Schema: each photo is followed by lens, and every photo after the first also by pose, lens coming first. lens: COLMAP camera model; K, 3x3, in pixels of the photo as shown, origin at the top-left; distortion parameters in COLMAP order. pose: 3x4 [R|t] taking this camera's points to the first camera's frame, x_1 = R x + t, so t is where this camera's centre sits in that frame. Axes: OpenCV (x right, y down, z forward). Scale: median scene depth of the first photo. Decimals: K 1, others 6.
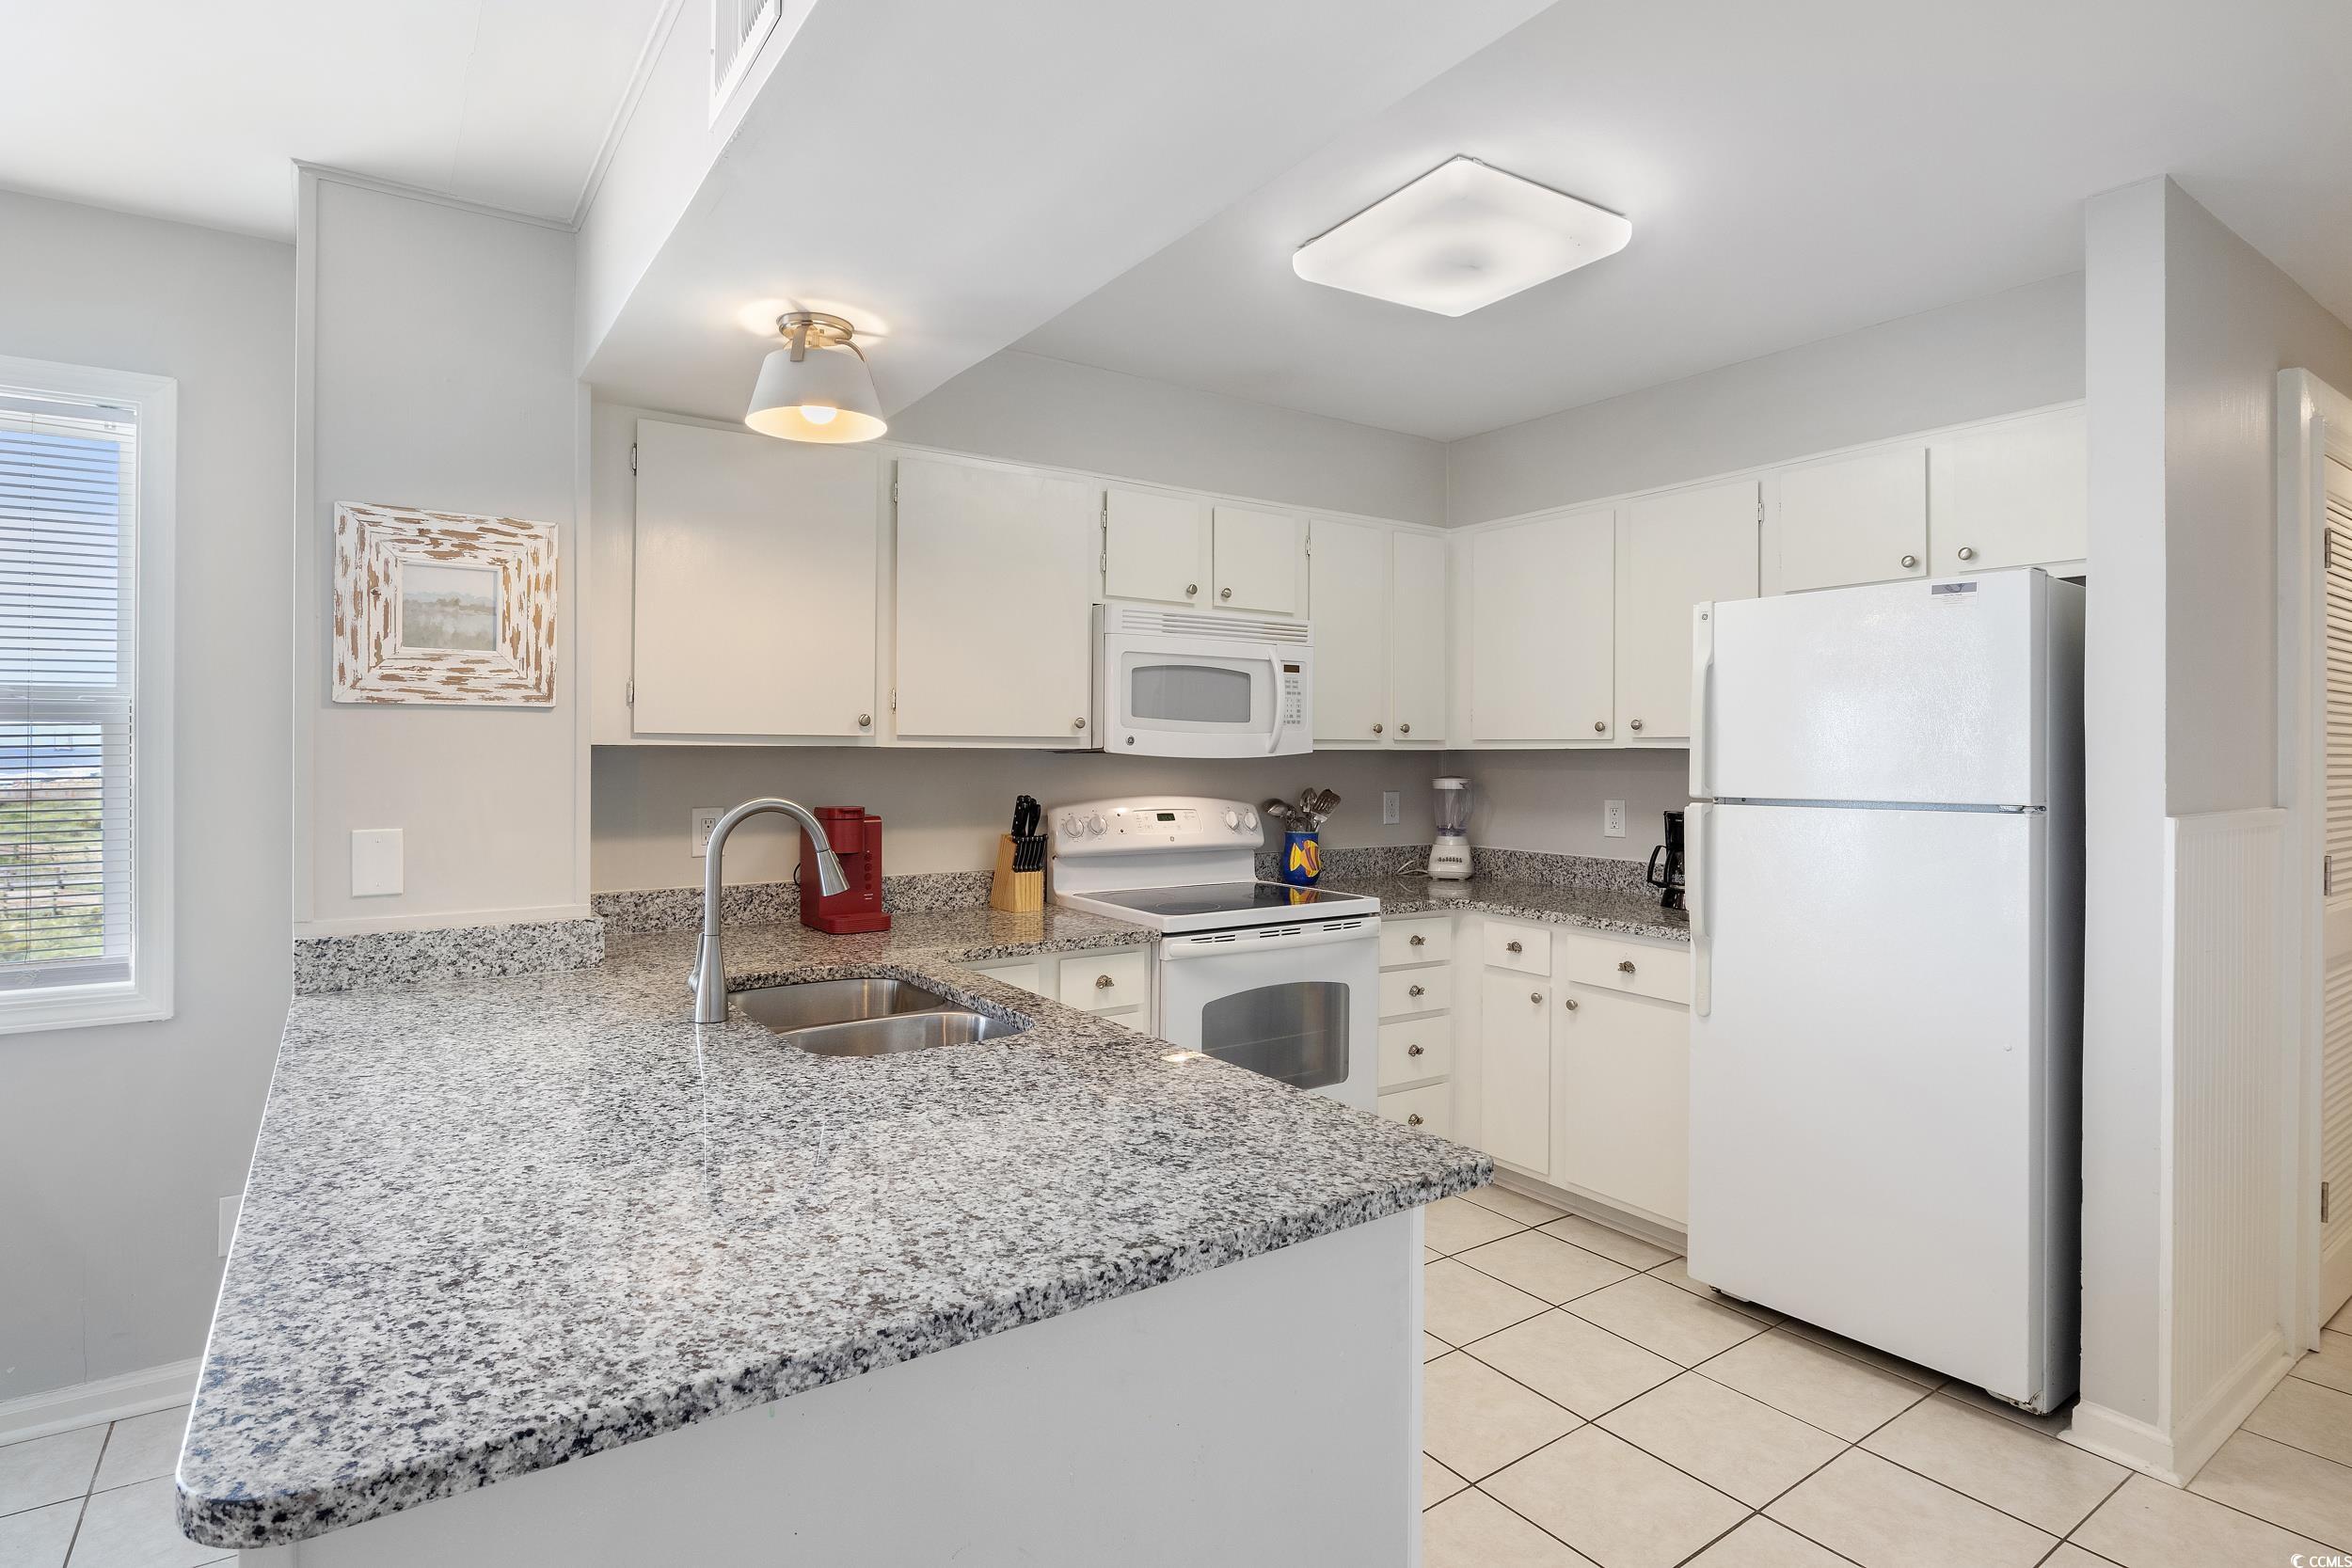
lens RADIAL K [[1183.5, 0, 1175.3], [0, 1183.5, 749.0], [0, 0, 1]] dist [-0.010514, -0.000383]
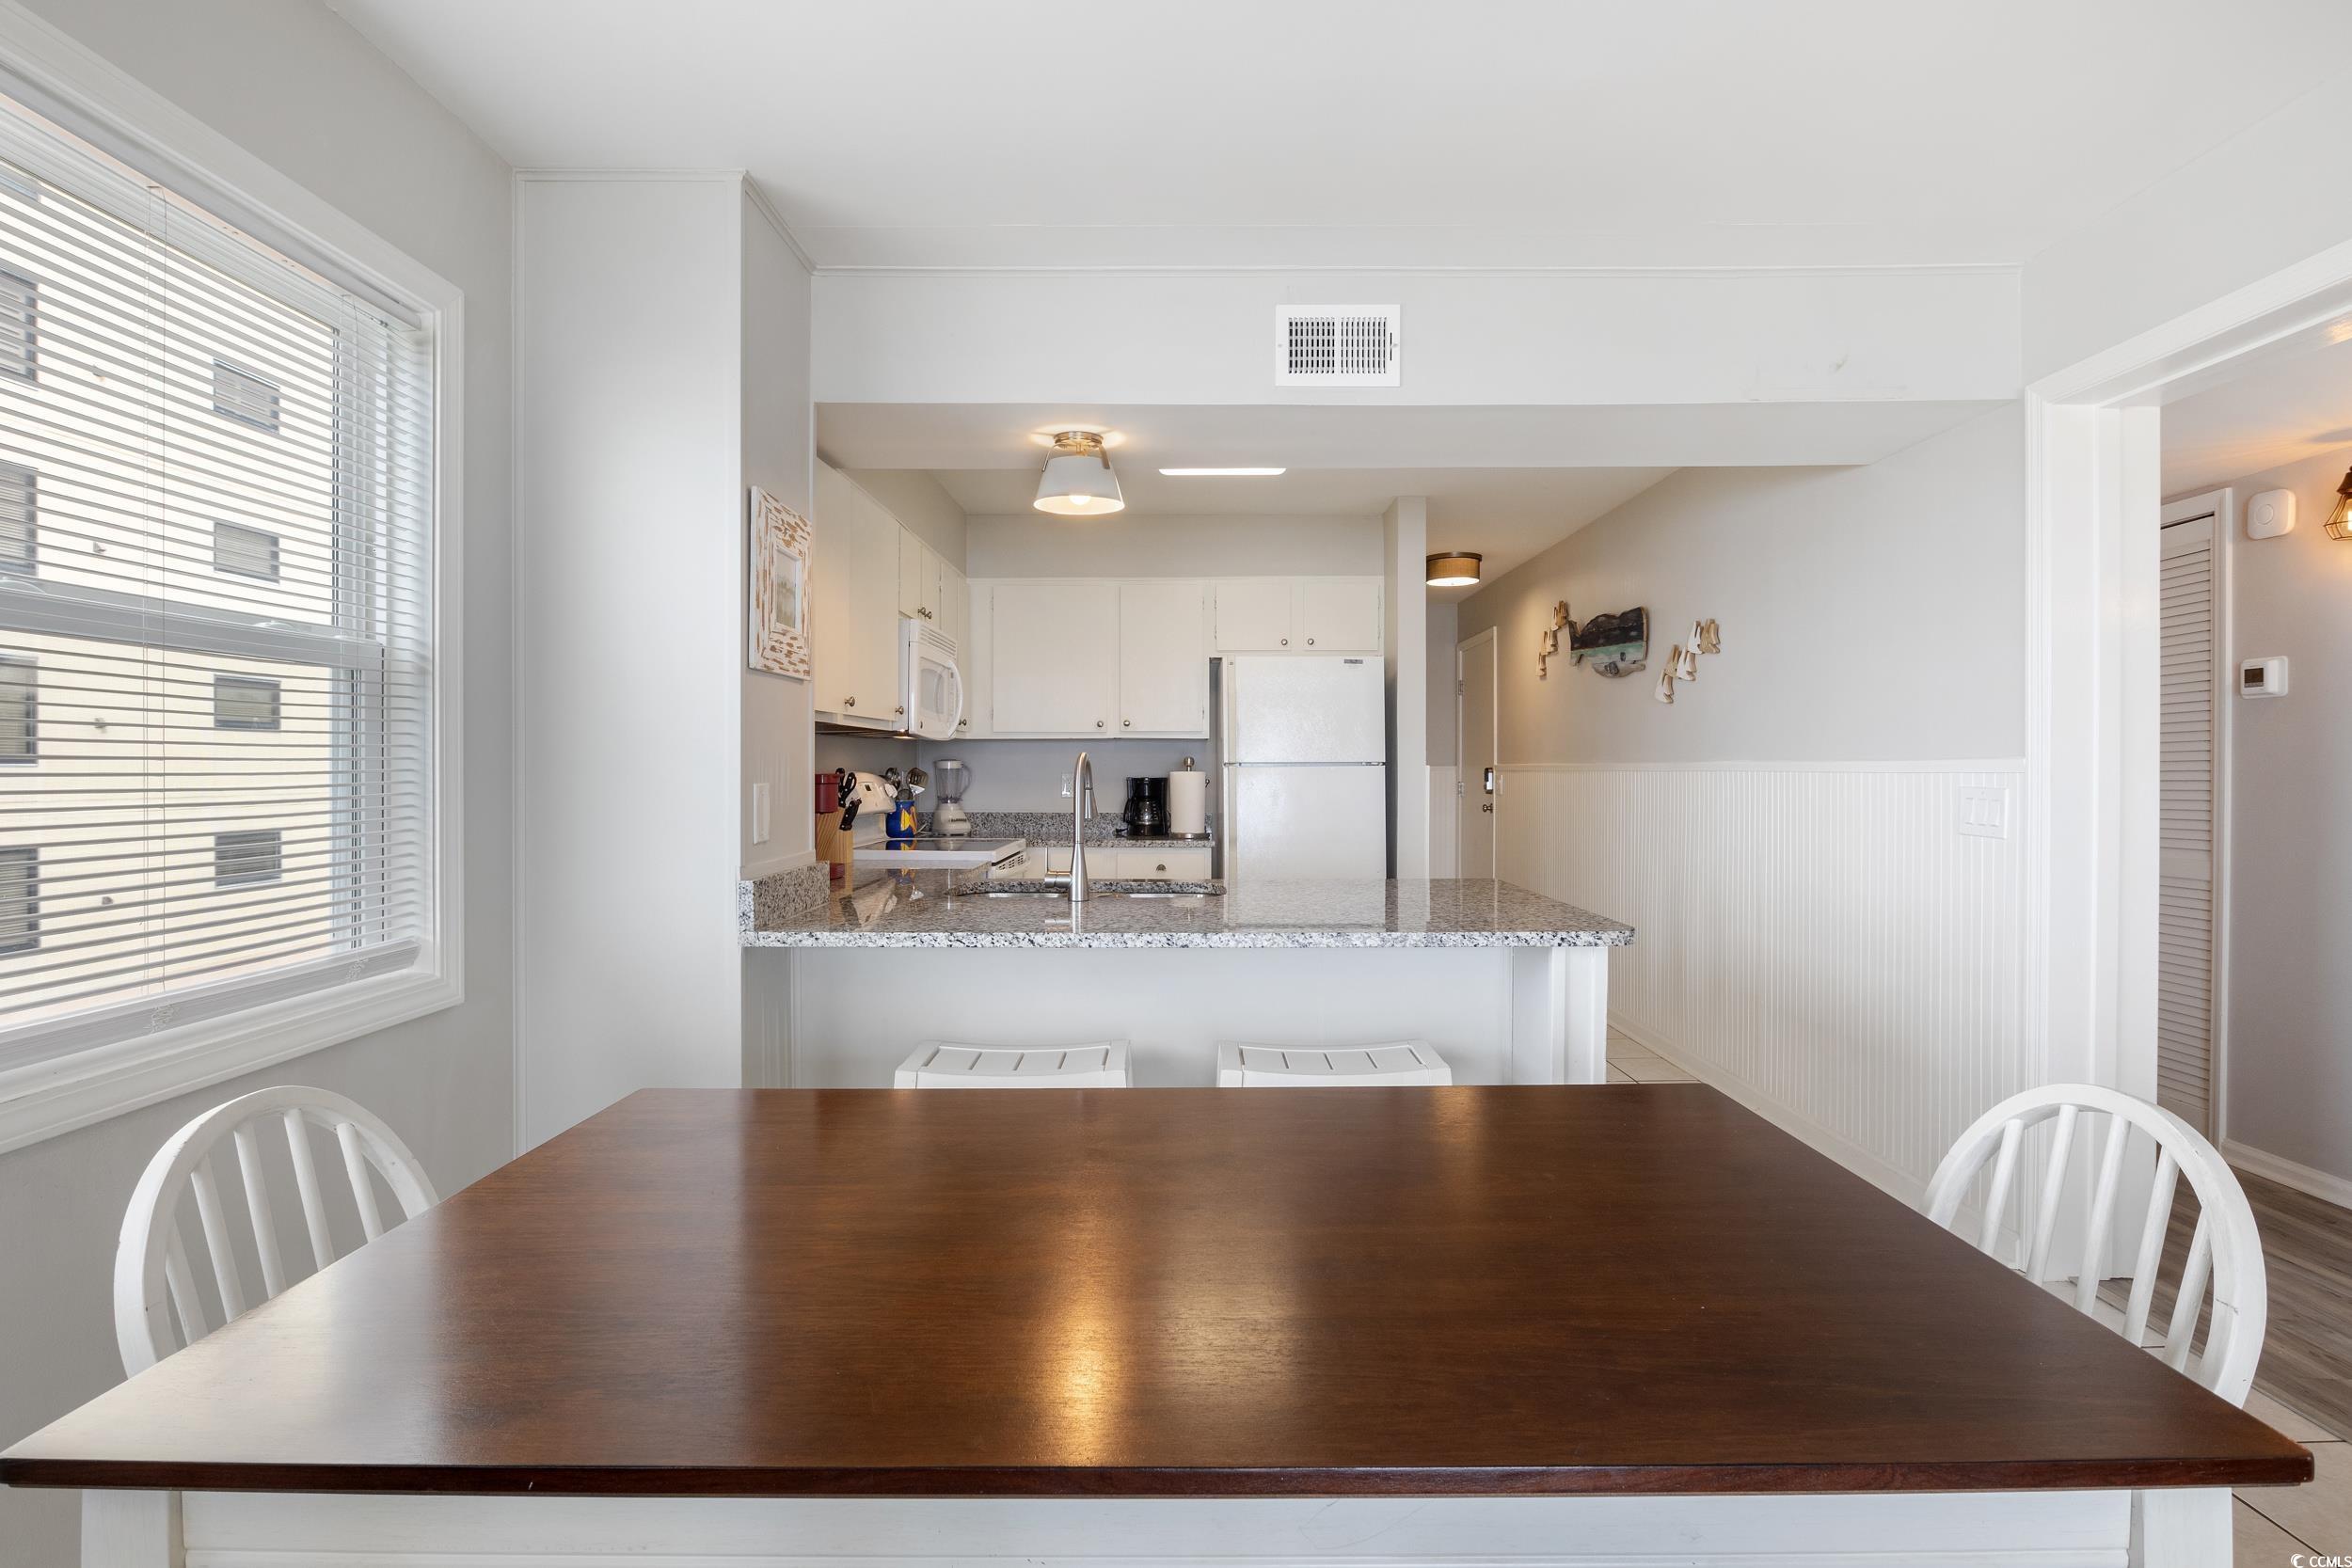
lens RADIAL K [[1183.5, 0, 1175.3], [0, 1183.5, 749.0], [0, 0, 1]] dist [-0.010514, -0.000383]
pose [[0.580737, 0.007614, 0.814056, -1.344717], [-0.000405, 0.999959, -0.009064, 0.044689], [-0.814091, 0.004934, 0.580716, 0.020417]]
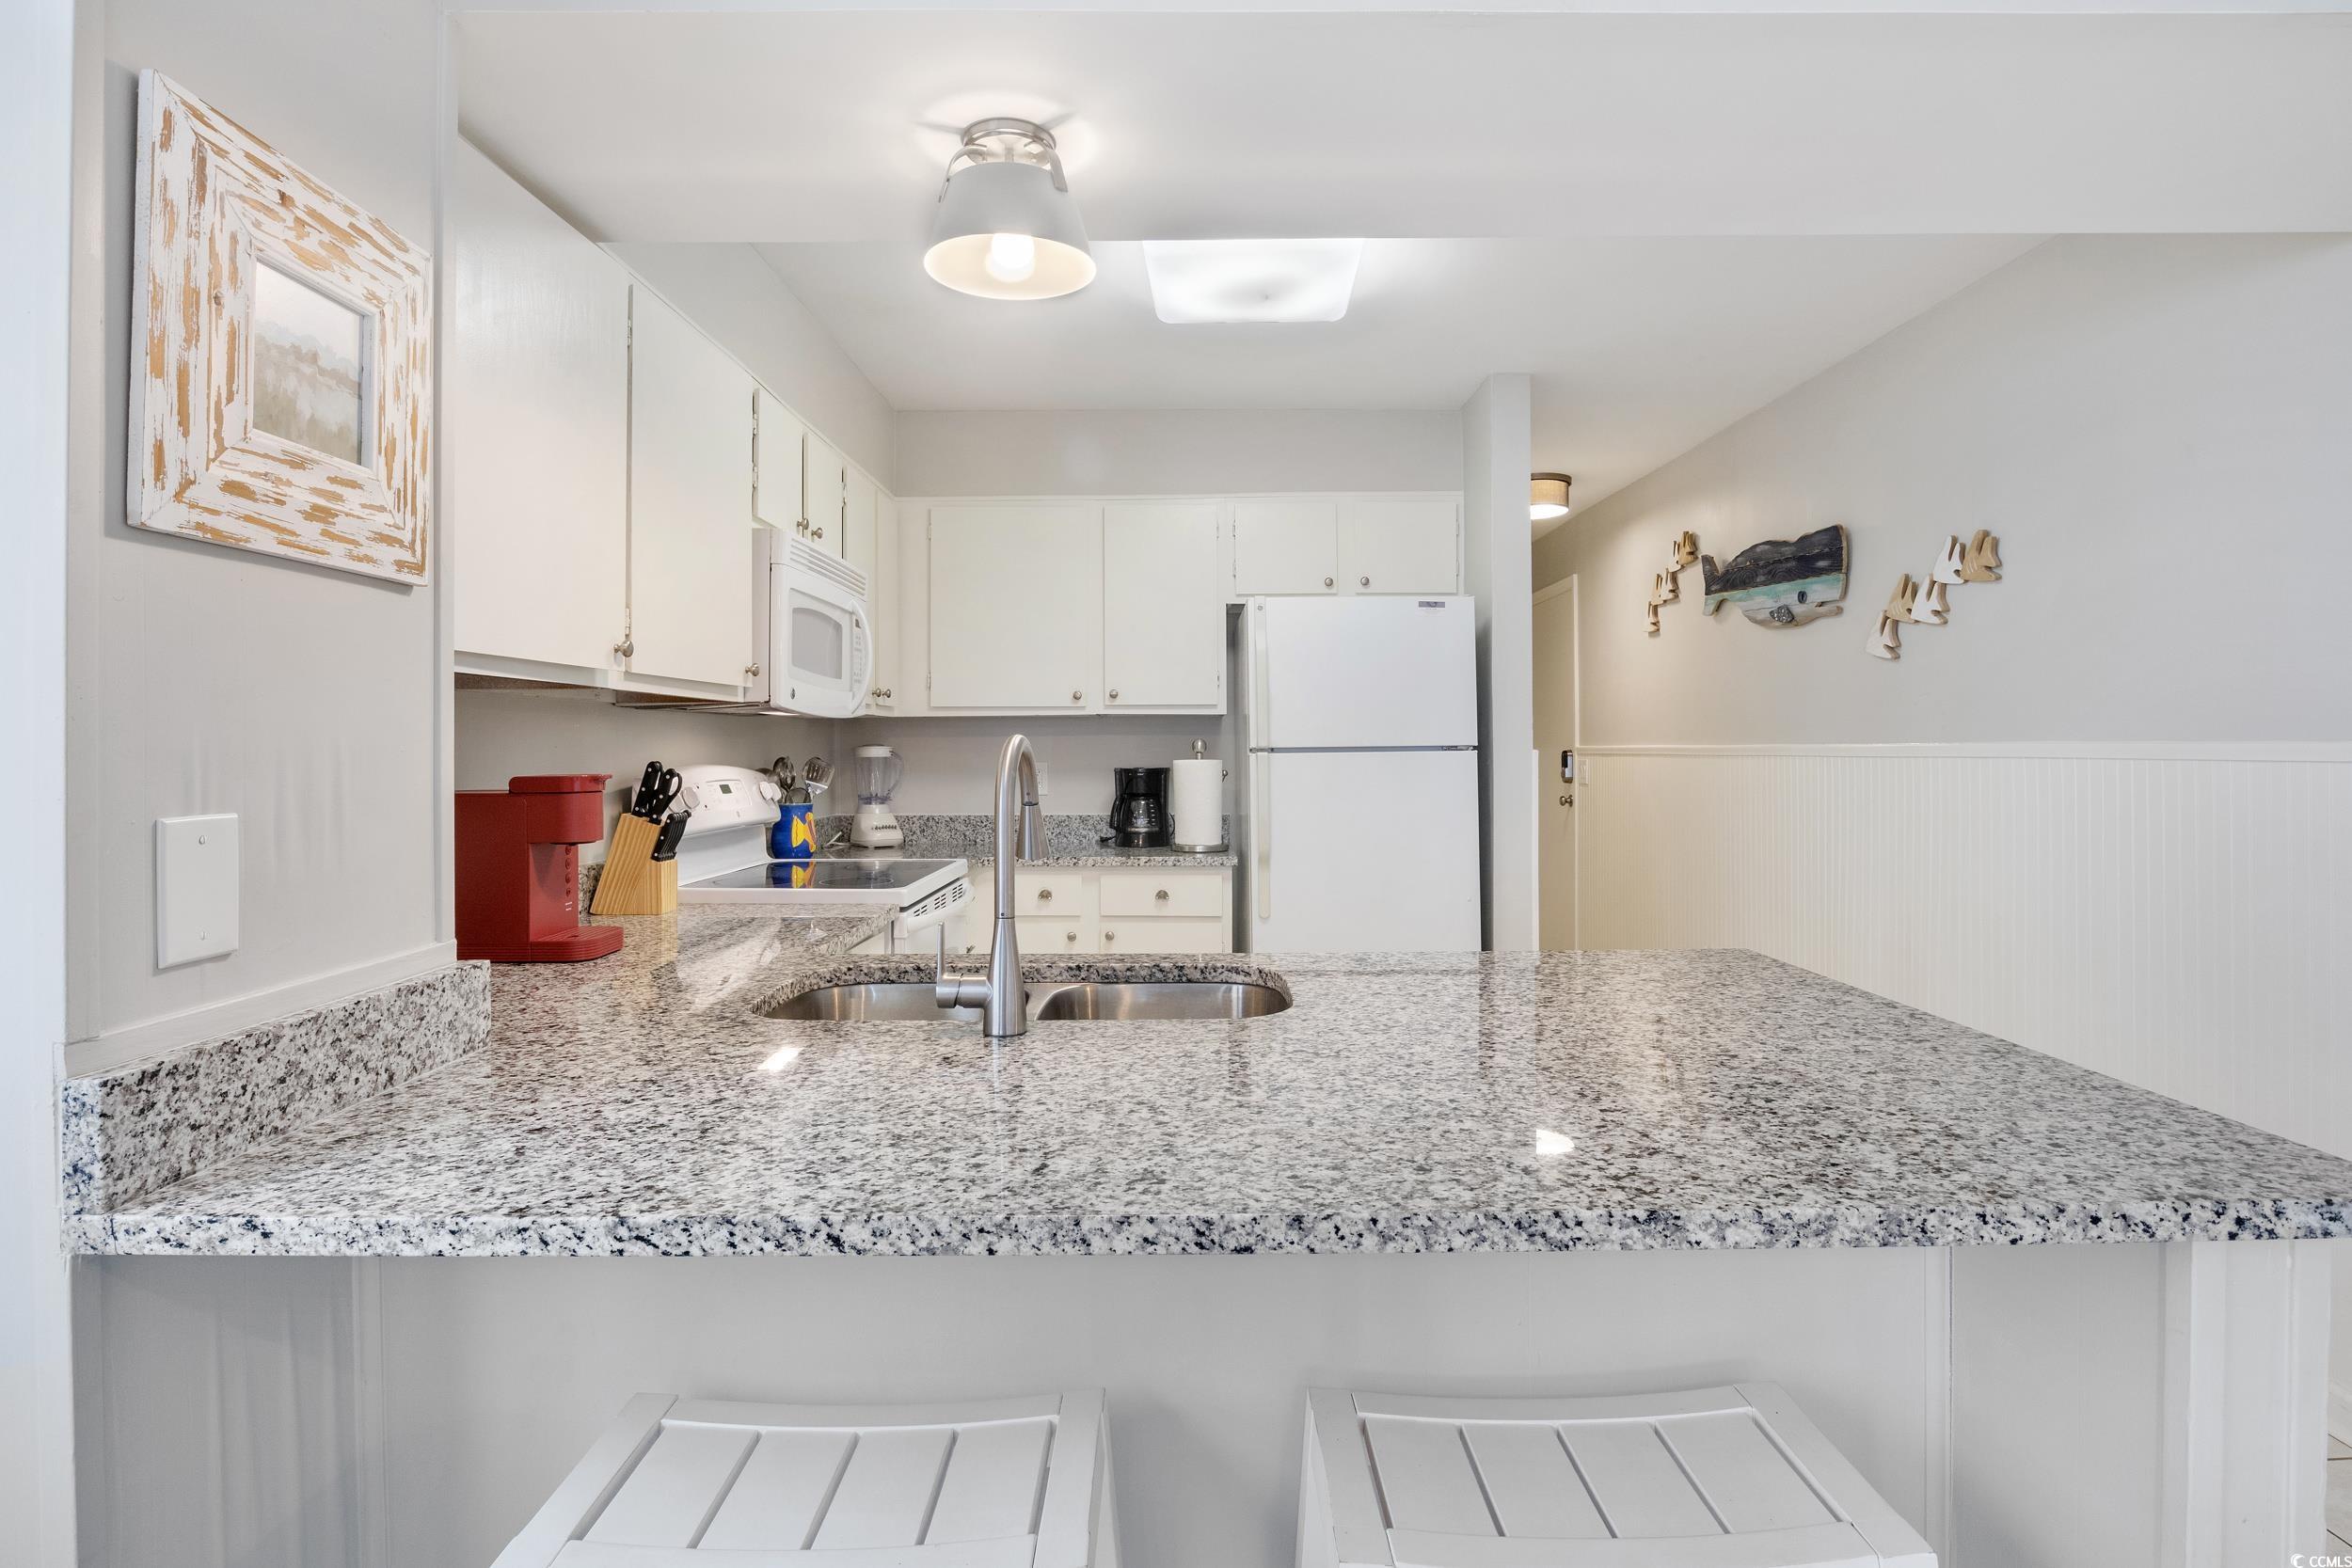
lens RADIAL K [[1180.6, 0, 1184.3], [0, 1180.6, 736.1], [0, 0, 1]] dist [-0.009104, -0.001116]
pose [[0.570892, 0.000432, 0.821025, -0.815145], [0.005082, 0.999979, -0.004060, 0.040381], [-0.821009, 0.006490, 0.570878, 0.416969]]
